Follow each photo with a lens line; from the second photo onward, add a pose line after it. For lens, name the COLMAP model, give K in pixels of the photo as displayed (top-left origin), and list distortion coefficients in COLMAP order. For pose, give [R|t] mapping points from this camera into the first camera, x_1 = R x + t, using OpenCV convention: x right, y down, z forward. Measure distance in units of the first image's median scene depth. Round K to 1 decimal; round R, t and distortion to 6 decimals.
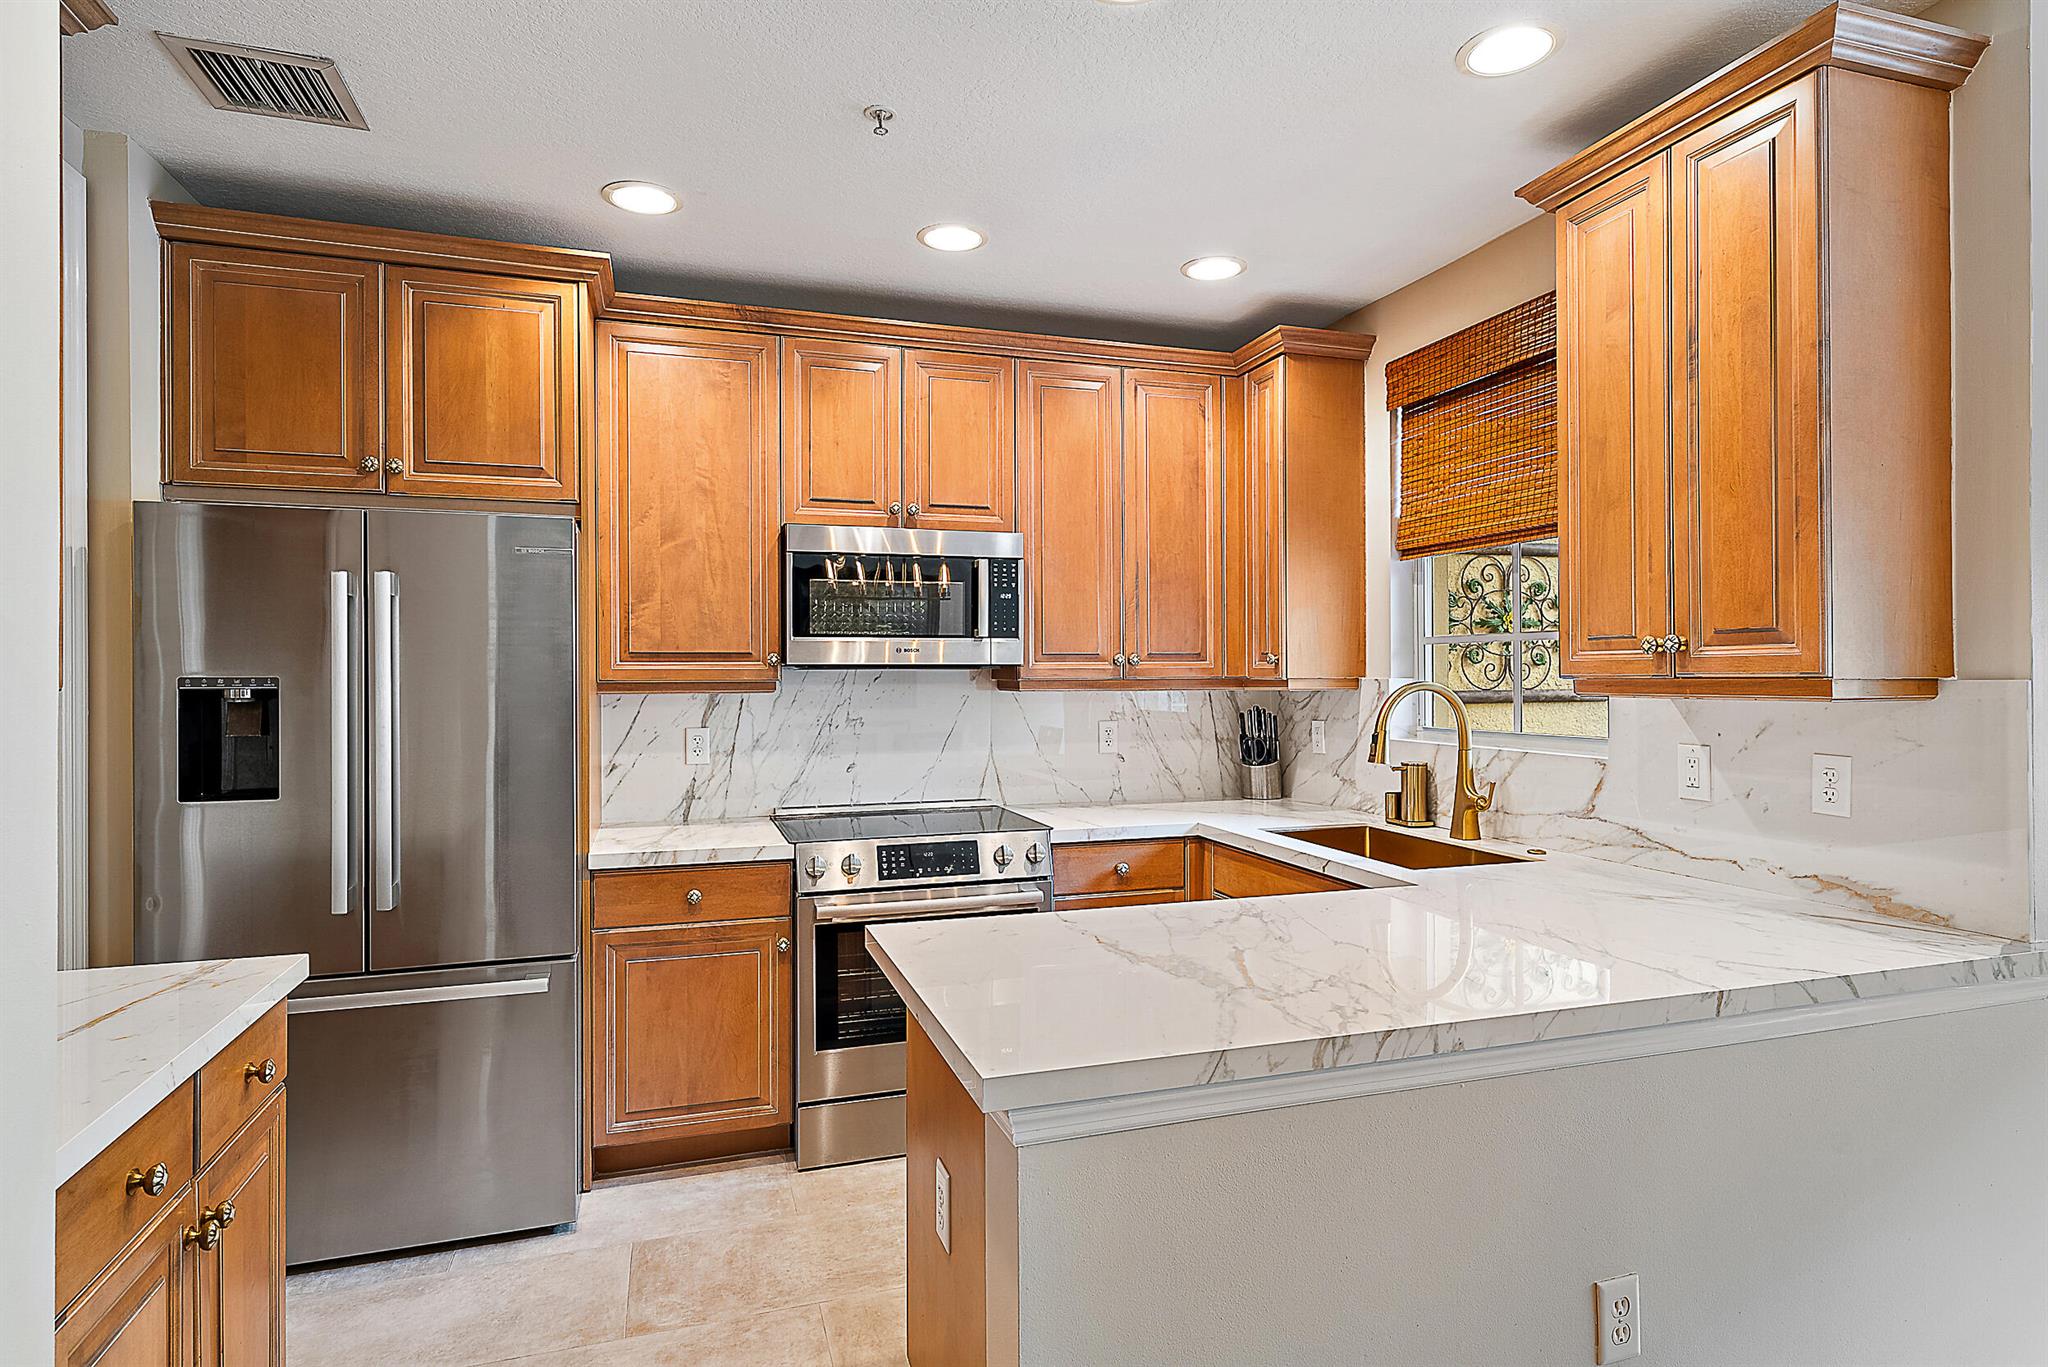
lens RADIAL K [[1085.9, 0, 1023.3], [0, 1085.9, 676.2], [0, 0, 1]] dist [-0.002061, -0.001081]
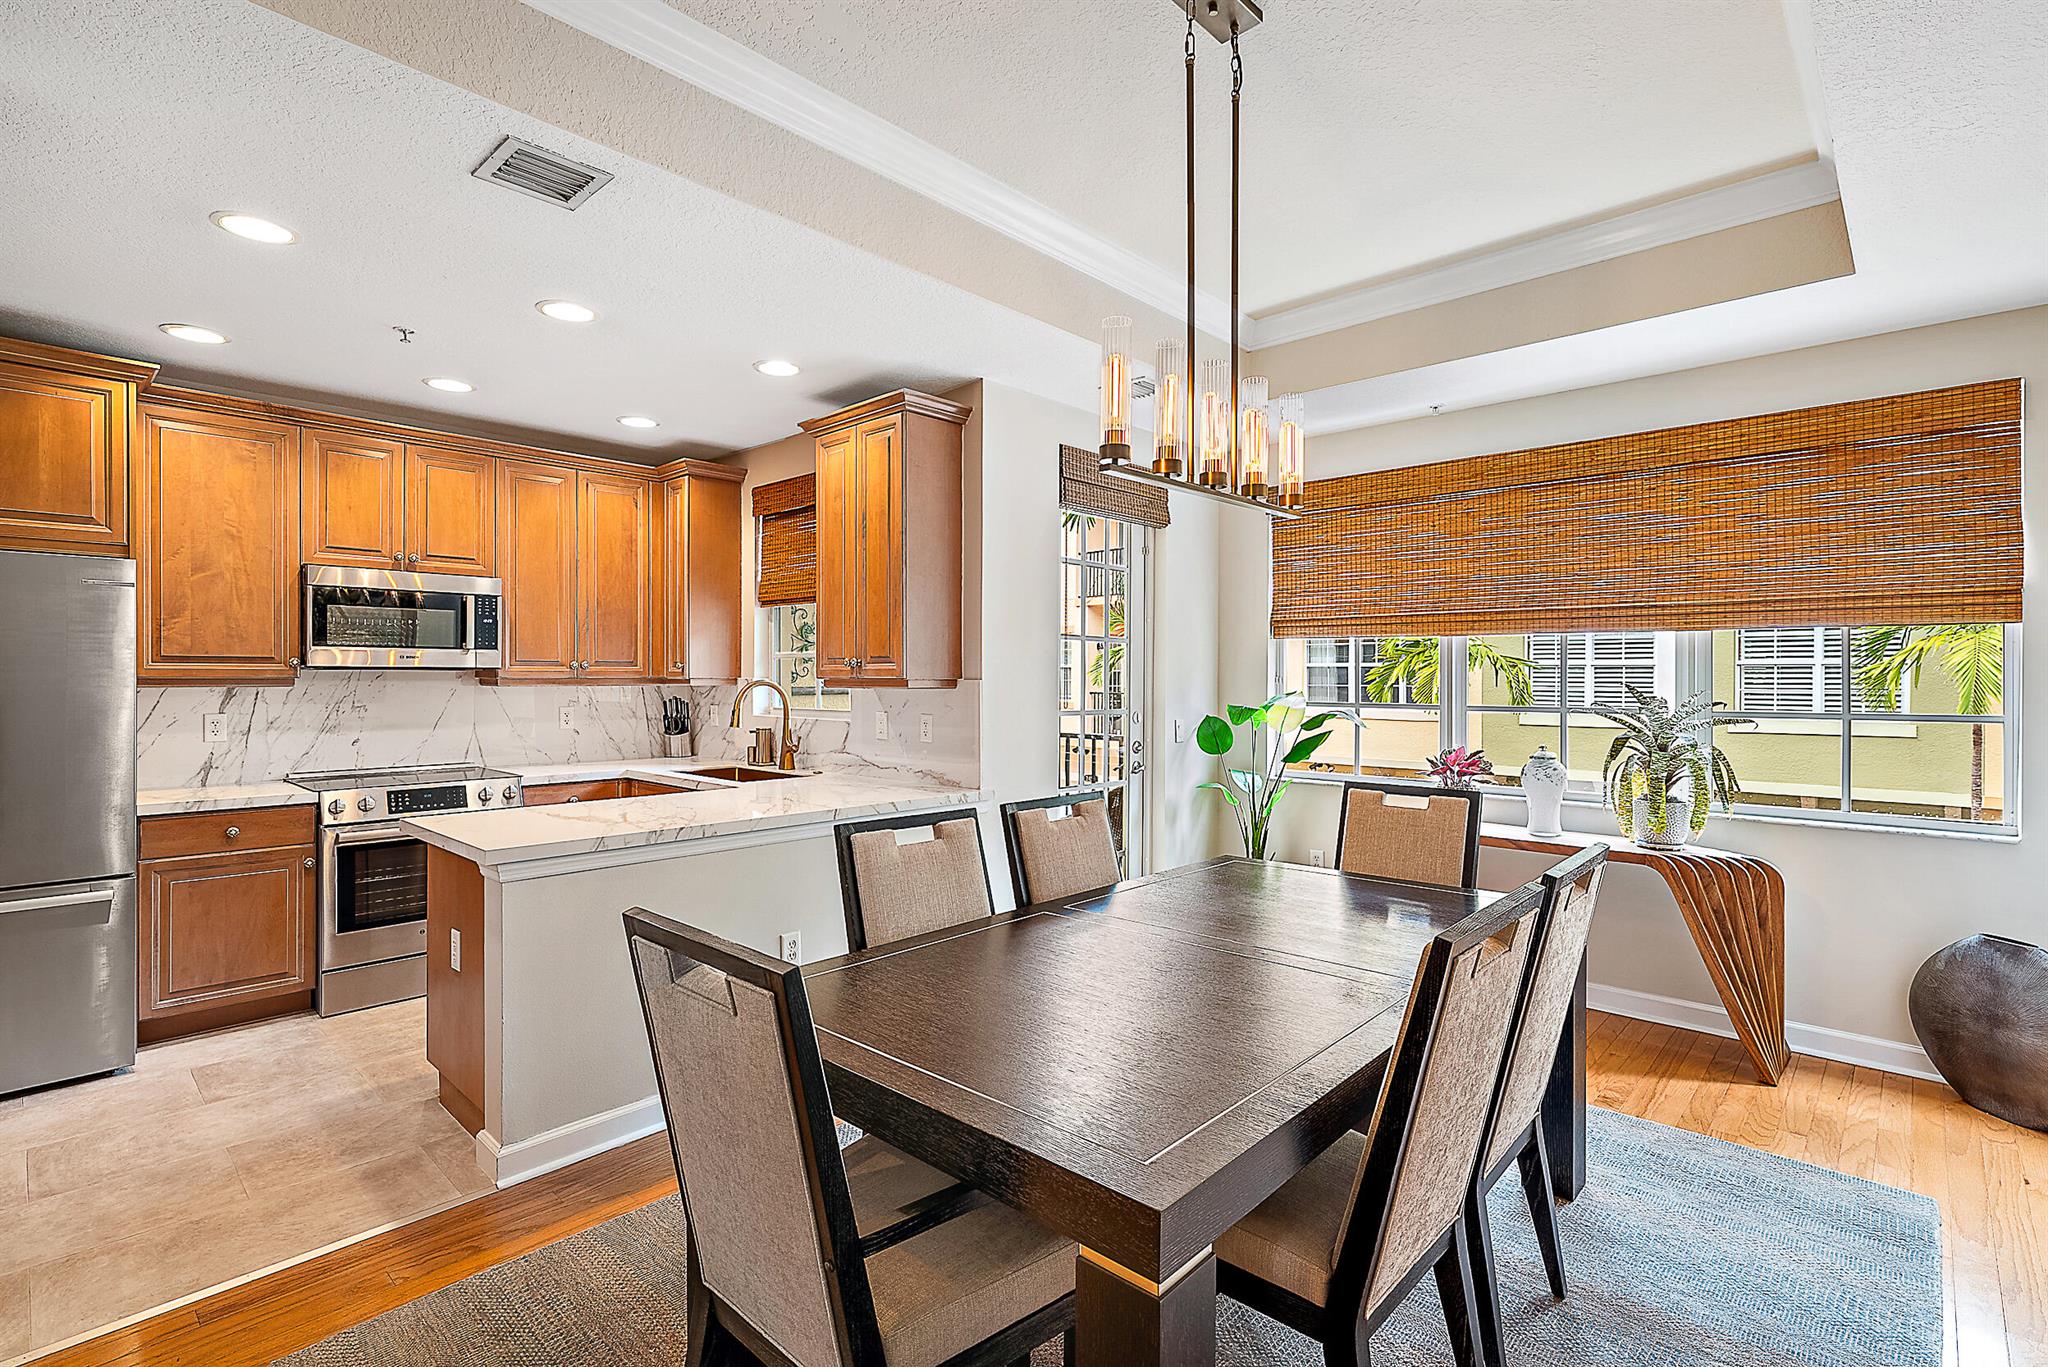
lens RADIAL K [[954.3, 0, 1023.2], [0, 954.3, 679.2], [0, 0, 1]] dist [0.000962, -0.000946]
pose [[0.874683, 0.004895, 0.484671, -0.008570], [-0.005843, 0.999983, 0.000446, -0.000006], [-0.484660, -0.003222, 0.874697, -0.512622]]
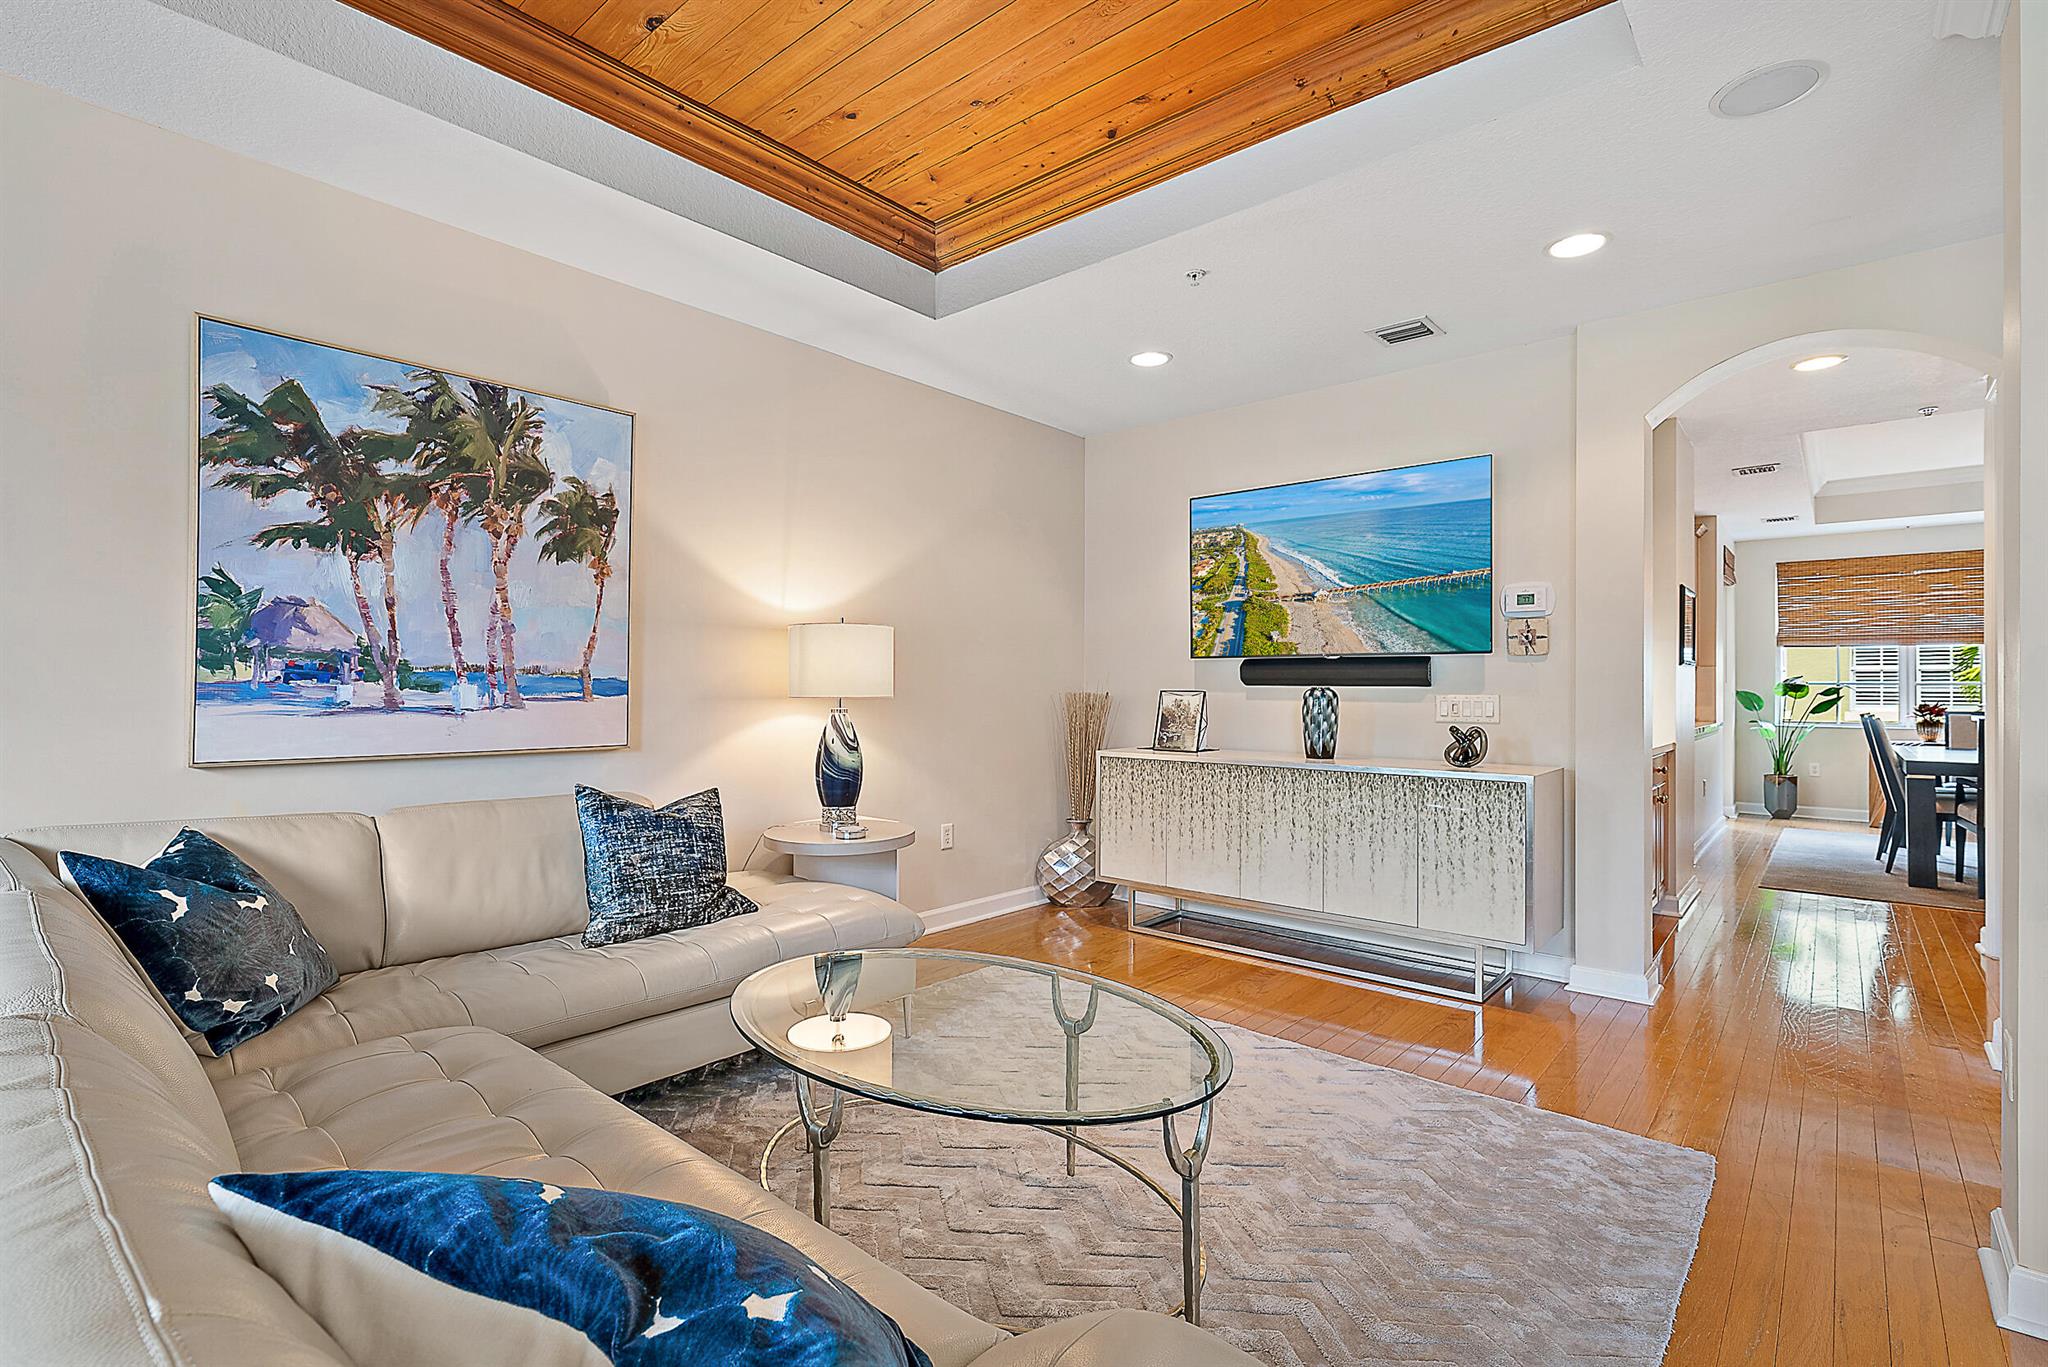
lens RADIAL K [[954.3, 0, 1023.2], [0, 954.3, 679.2], [0, 0, 1]] dist [0.000962, -0.000946]
pose [[0.852853, 0.013328, 0.521980, -2.206609], [-0.009030, 0.999901, -0.010777, 0.076470], [-0.522072, 0.004477, 0.852889, -0.564956]]
